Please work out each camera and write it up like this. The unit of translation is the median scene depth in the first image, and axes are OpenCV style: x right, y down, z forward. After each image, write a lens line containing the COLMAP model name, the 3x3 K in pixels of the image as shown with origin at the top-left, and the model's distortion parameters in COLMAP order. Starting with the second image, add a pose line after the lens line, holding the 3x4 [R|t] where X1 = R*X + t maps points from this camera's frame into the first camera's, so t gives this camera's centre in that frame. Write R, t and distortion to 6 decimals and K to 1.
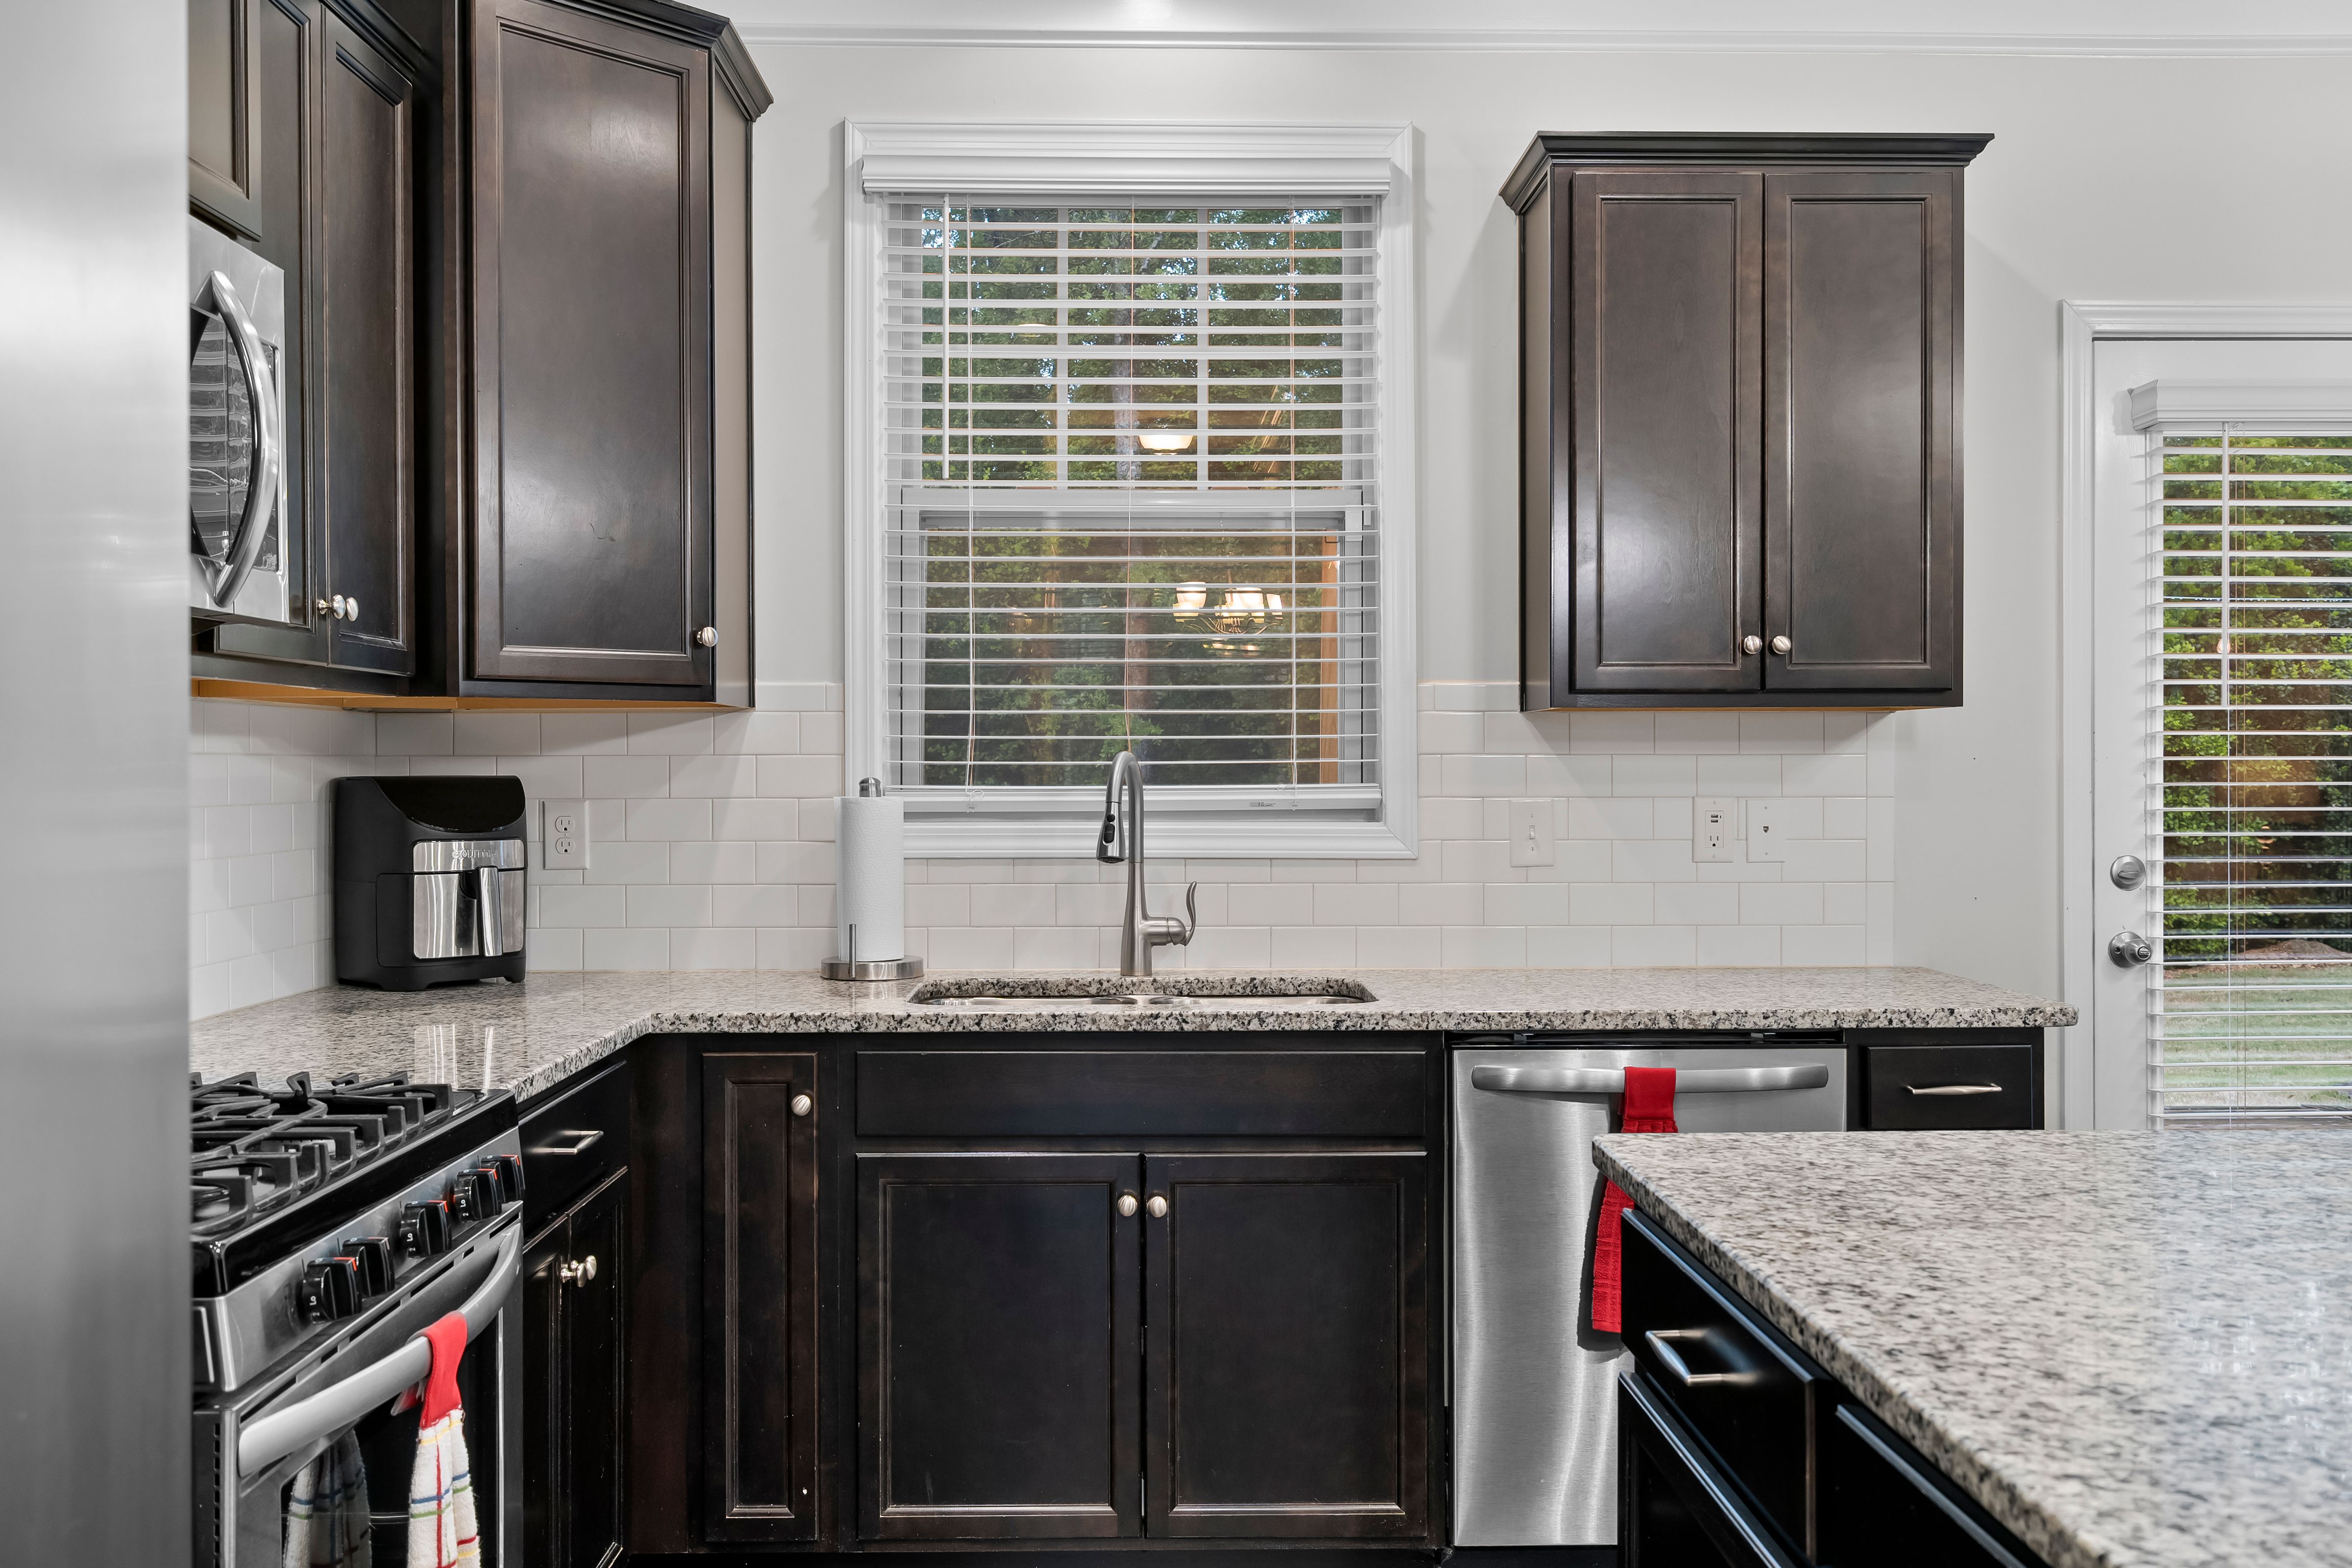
lens RADIAL K [[1971.0, 0, 1166.3], [0, 1971.0, 778.3], [0, 0, 1]] dist [-0.007446, -0.002149]
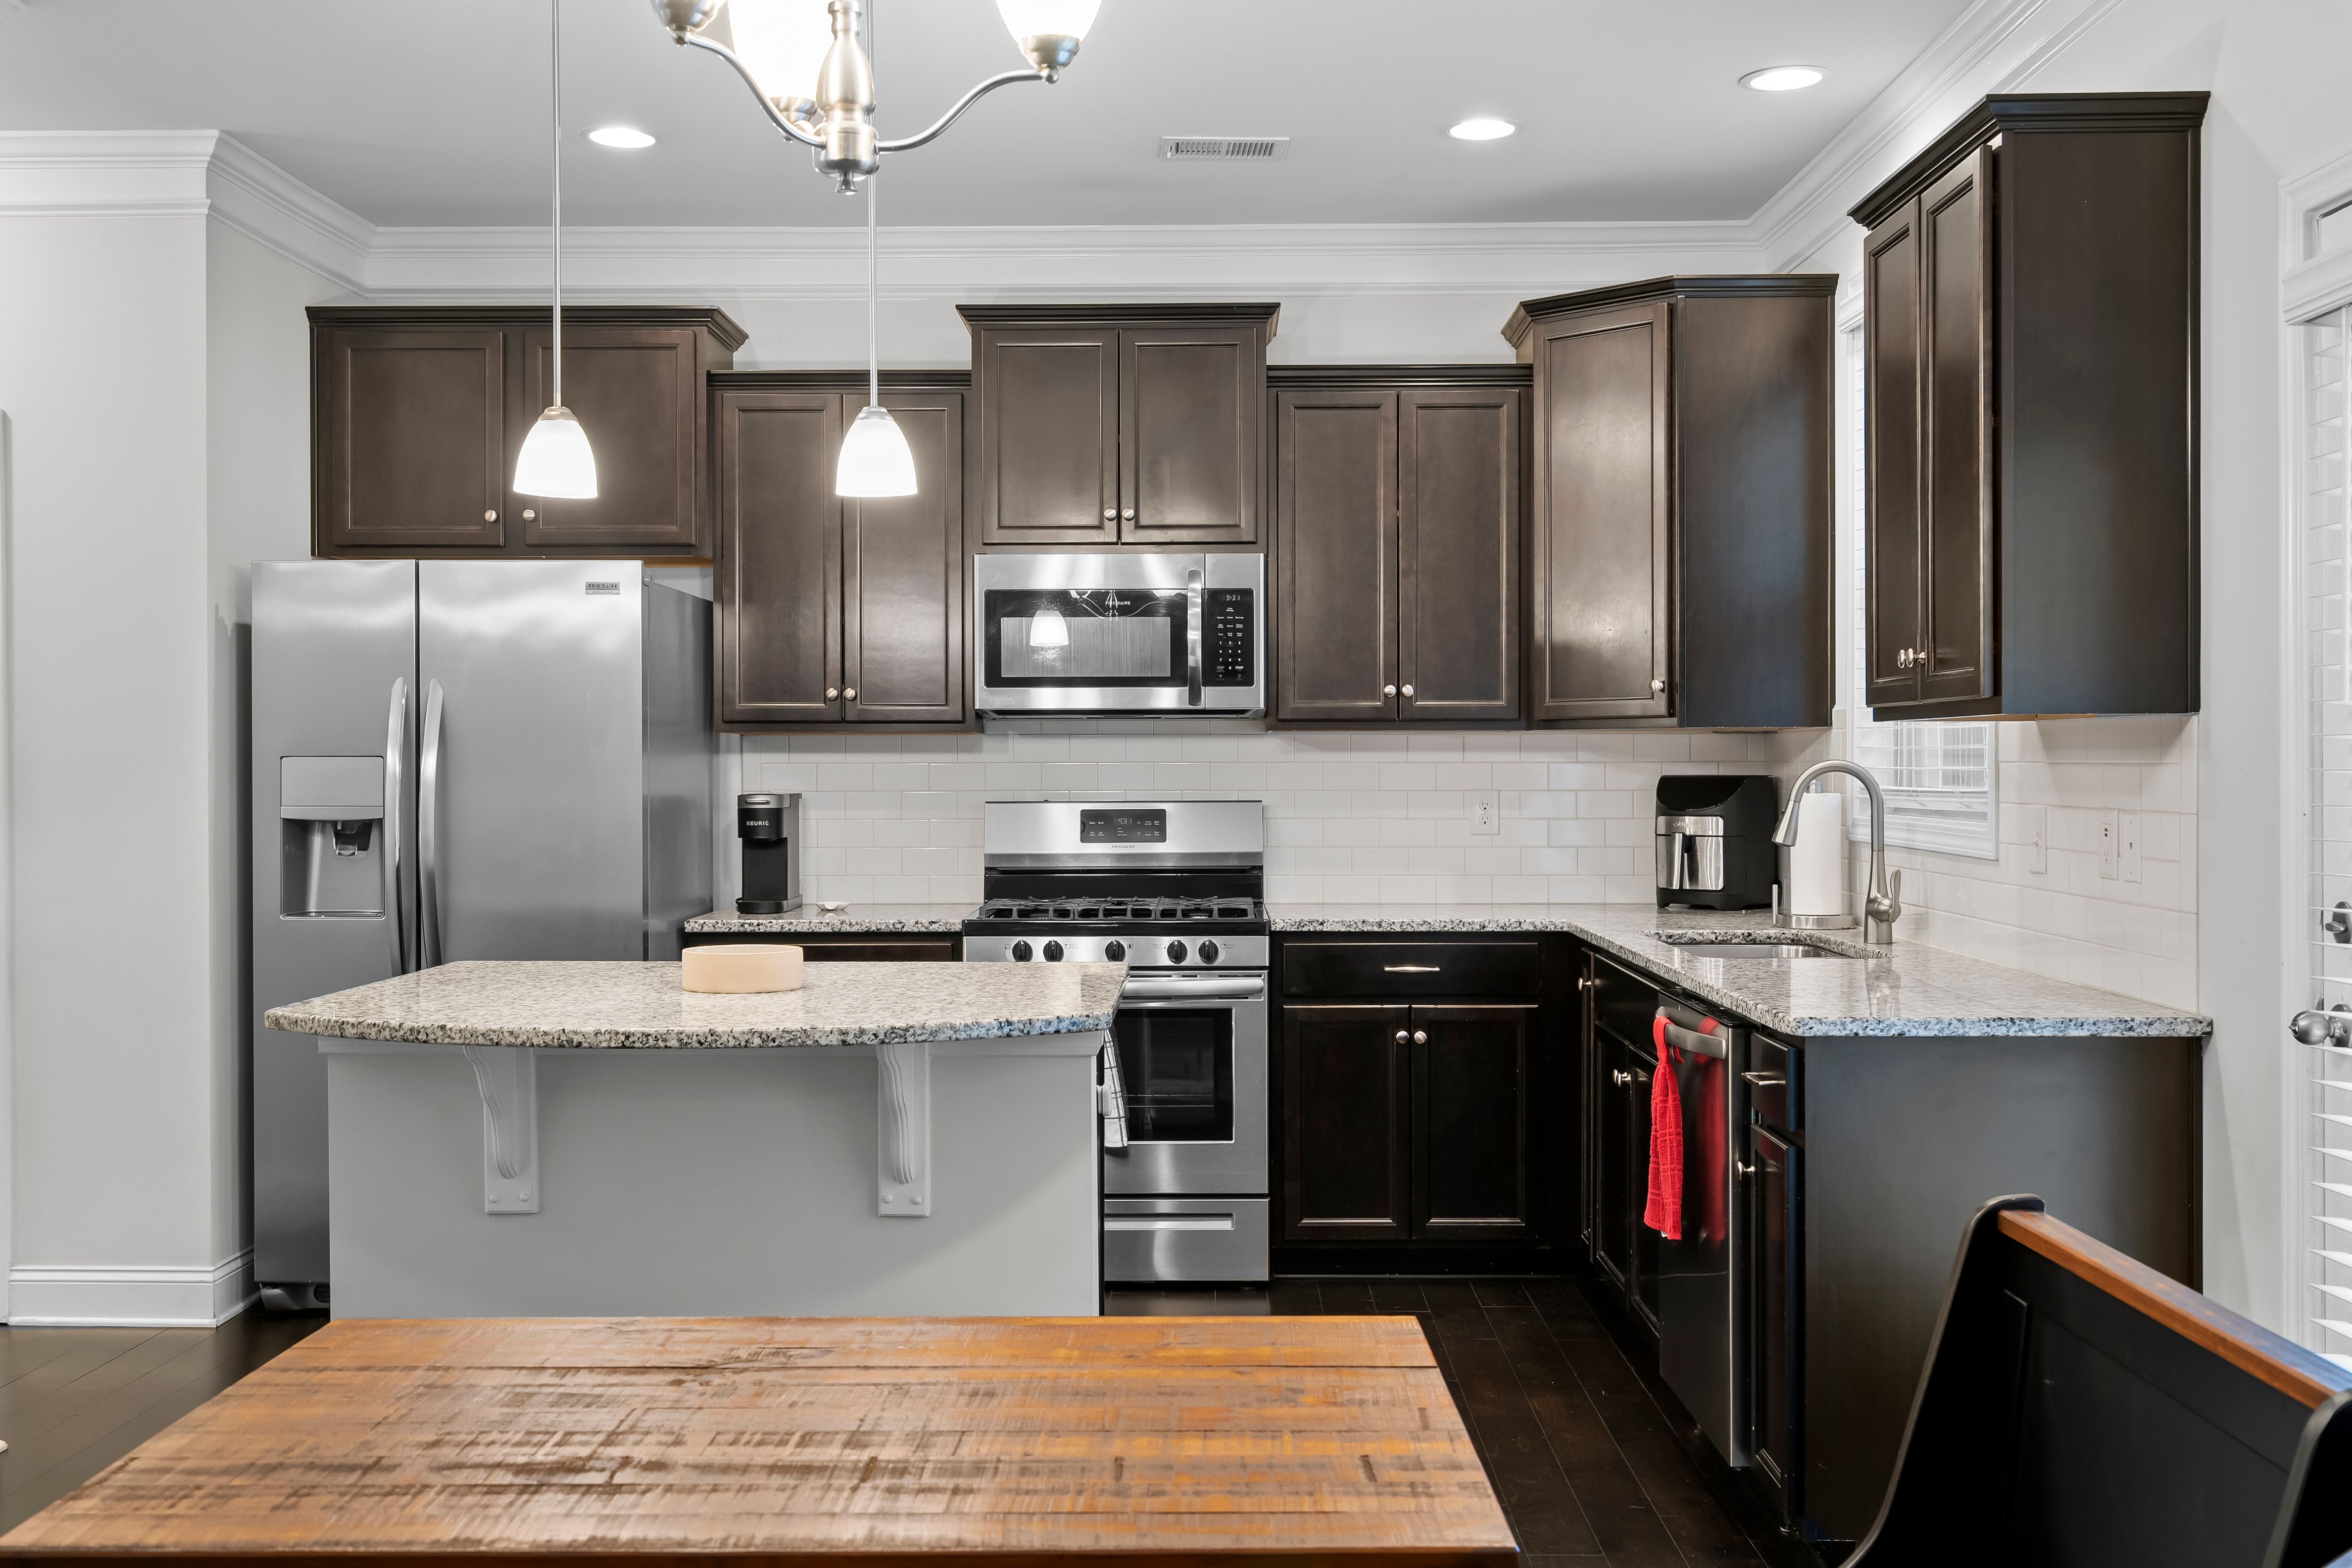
lens RADIAL K [[2308.5, 0, 1175.1], [0, 2308.5, 782.7], [0, 0, 1]] dist [0.008326, 0.000000]
pose [[-0.034225, 0.011140, -0.999352, 1.450301], [0.004508, 0.999929, 0.010992, -0.016803], [0.999404, -0.004129, -0.034273, 0.627019]]
